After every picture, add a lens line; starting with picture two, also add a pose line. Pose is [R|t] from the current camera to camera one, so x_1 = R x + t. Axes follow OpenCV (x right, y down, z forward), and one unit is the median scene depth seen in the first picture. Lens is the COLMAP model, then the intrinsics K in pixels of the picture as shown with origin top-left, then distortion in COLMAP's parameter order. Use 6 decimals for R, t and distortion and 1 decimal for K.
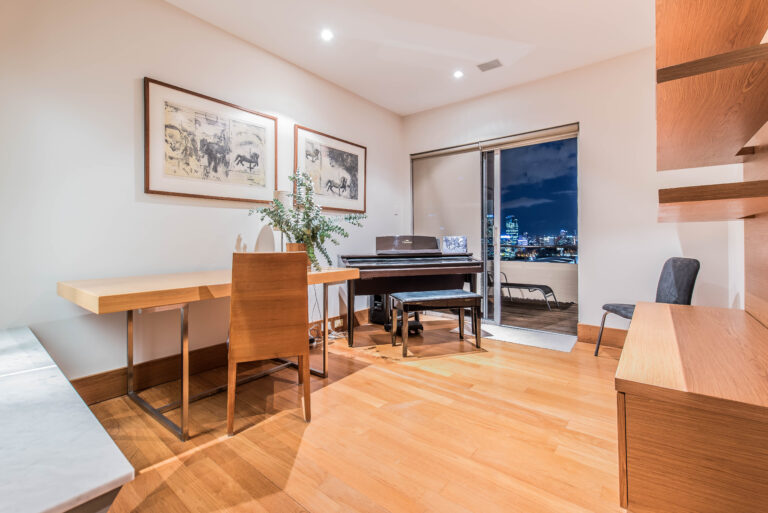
lens RADIAL K [[333.5, 0, 385.4], [0, 333.5, 236.9], [0, 0, 1]] dist [0.003509, -0.000996]
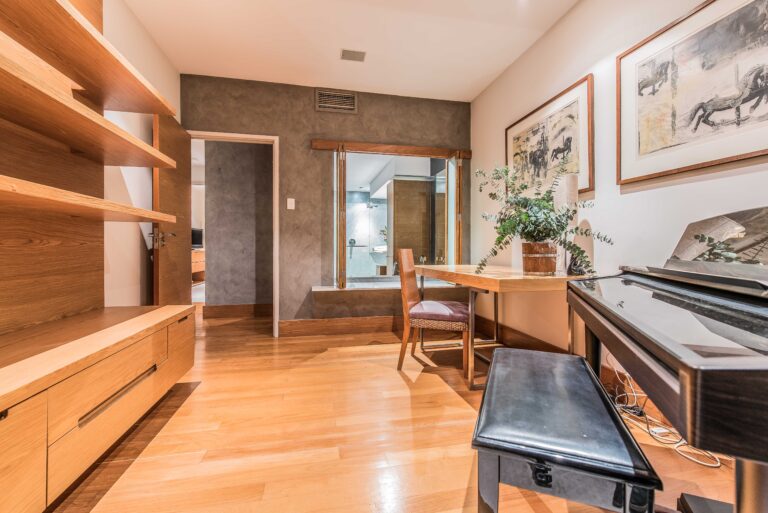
lens RADIAL K [[333.5, 0, 387.3], [0, 333.5, 249.9], [0, 0, 1]] dist [0.003509, -0.000996]
pose [[-0.630823, 0.005237, -0.775909, 0.582406], [0.008620, 0.999963, -0.000259, 0.031998], [0.775879, -0.006852, -0.630845, 1.219275]]
